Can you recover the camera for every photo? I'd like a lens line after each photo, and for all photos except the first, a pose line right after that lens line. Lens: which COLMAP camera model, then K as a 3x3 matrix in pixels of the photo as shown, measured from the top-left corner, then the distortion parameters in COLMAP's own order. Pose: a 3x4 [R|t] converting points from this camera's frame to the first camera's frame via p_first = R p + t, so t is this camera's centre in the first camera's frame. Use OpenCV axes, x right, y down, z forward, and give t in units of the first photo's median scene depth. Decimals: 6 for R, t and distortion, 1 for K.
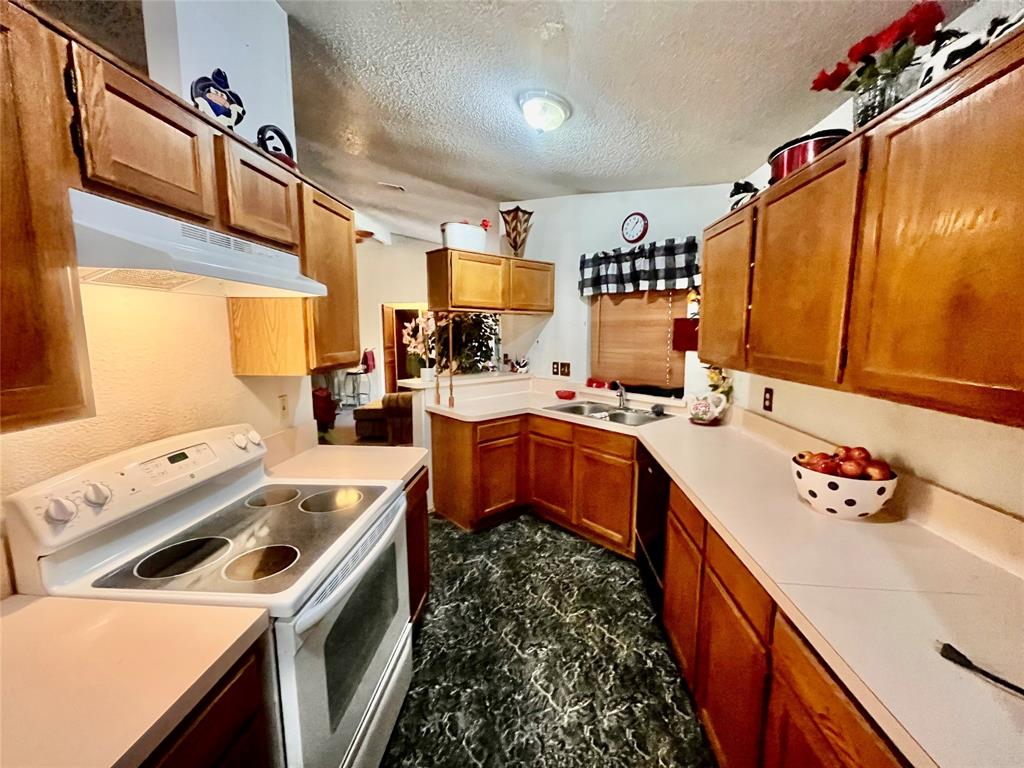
lens RADIAL K [[410.1, 0, 514.2], [0, 410.1, 382.3], [0, 0, 1]] dist [-0.002136, -0.000551]
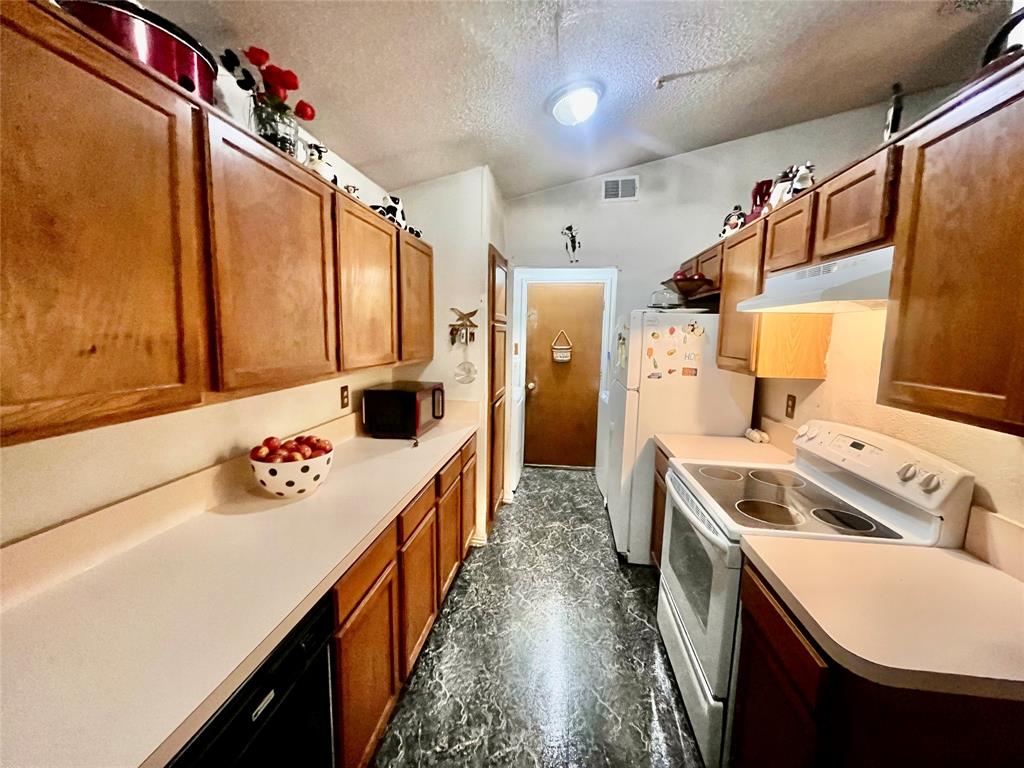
lens RADIAL K [[410.1, 0, 511.6], [0, 410.1, 380.5], [0, 0, 1]] dist [-0.002136, -0.000551]
pose [[-0.998777, -0.020838, 0.044846, 0.128689], [-0.009362, 0.970156, 0.242300, -0.239215], [-0.048556, 0.241584, -0.969164, 1.796383]]
